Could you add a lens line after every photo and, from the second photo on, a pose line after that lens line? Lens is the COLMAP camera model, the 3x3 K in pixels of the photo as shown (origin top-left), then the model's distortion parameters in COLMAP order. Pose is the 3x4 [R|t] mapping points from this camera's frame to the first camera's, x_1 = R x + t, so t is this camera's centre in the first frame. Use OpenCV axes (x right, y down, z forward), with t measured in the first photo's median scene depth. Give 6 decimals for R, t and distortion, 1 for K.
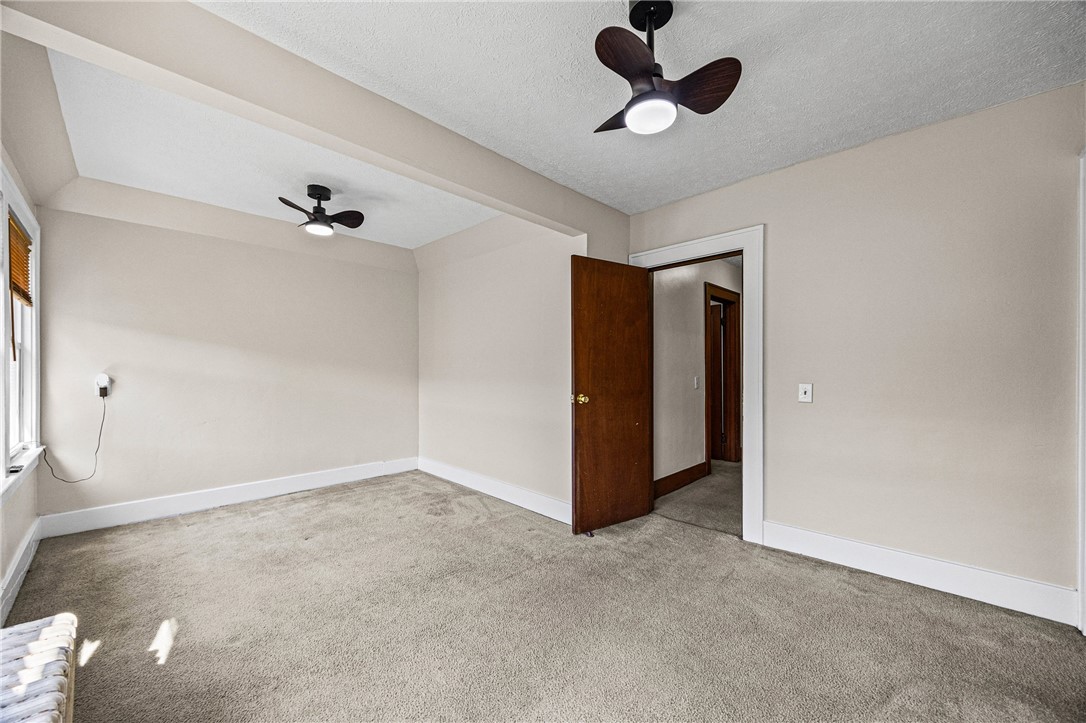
lens RADIAL K [[419.1, 0, 544.6], [0, 419.1, 364.7], [0, 0, 1]] dist [0.000496, 0.000097]
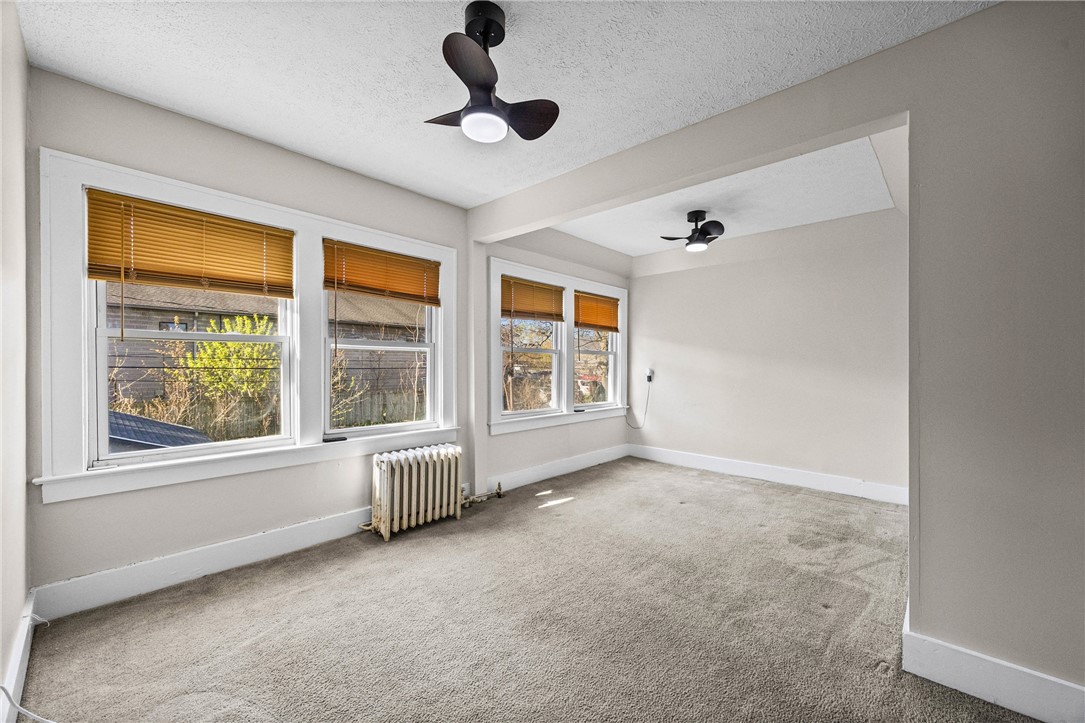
lens RADIAL K [[426.1, 0, 542.8], [0, 426.1, 356.8], [0, 0, 1]] dist [-0.001586, -0.000098]
pose [[0.019409, -0.017780, -0.999654, 0.610087], [-0.000097, 0.999842, -0.017785, 0.008828], [0.999812, 0.000442, 0.019404, 0.510066]]
